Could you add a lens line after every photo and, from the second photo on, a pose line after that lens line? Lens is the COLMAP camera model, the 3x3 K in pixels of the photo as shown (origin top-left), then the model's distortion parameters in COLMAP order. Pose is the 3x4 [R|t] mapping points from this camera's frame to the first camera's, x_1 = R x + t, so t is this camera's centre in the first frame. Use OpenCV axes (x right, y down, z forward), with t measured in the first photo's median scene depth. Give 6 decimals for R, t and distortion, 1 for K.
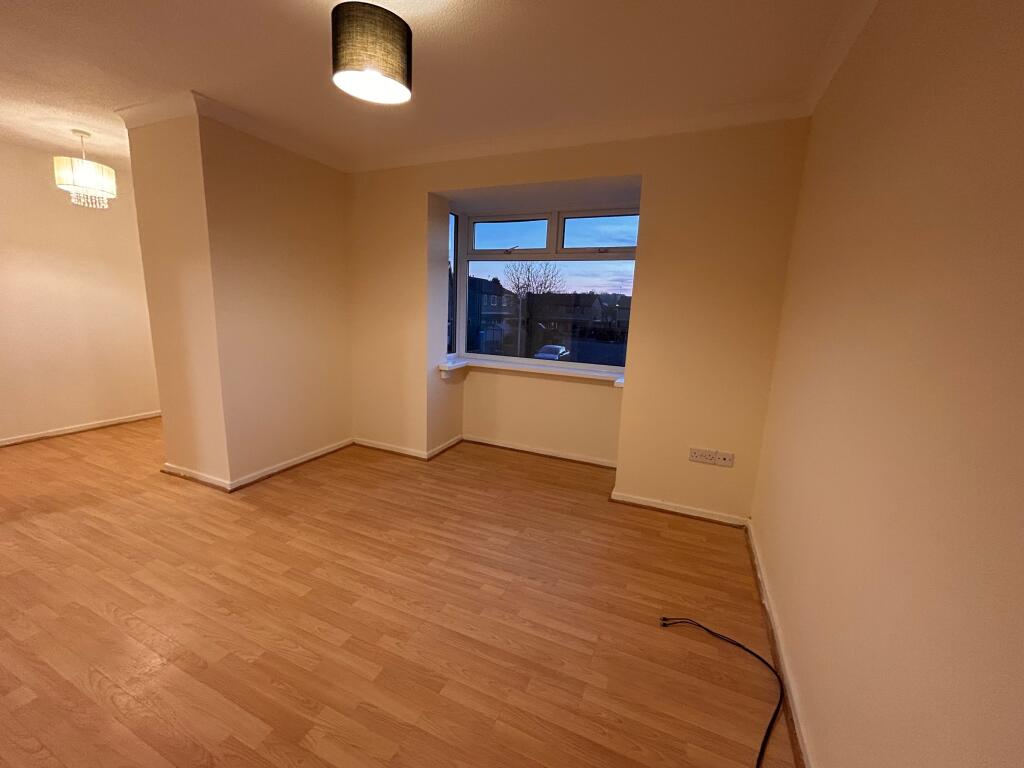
lens RADIAL K [[411.8, 0, 510.9], [0, 411.8, 381.1], [0, 0, 1]] dist [-0.000963, -0.000003]
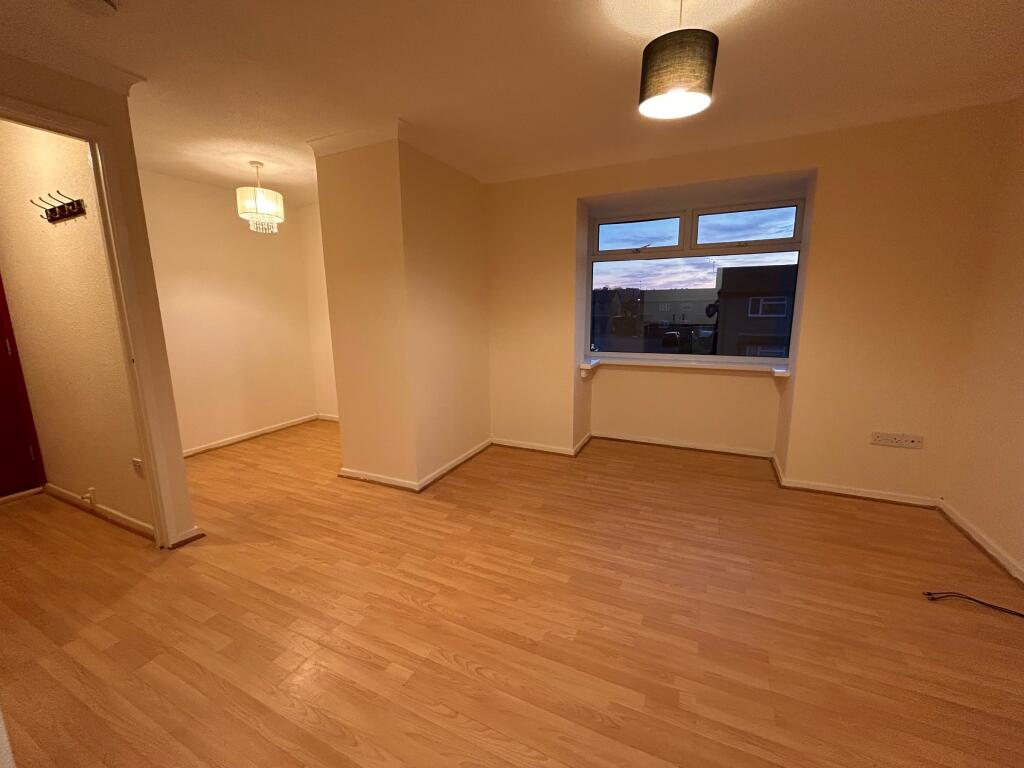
lens RADIAL K [[411.8, 0, 510.9], [0, 411.8, 381.1], [0, 0, 1]] dist [-0.000963, -0.000003]
pose [[0.998099, -0.046469, -0.040493, -0.376501], [0.046422, 0.998920, -0.002103, -0.003130], [0.040547, 0.000219, 0.999178, -0.049279]]
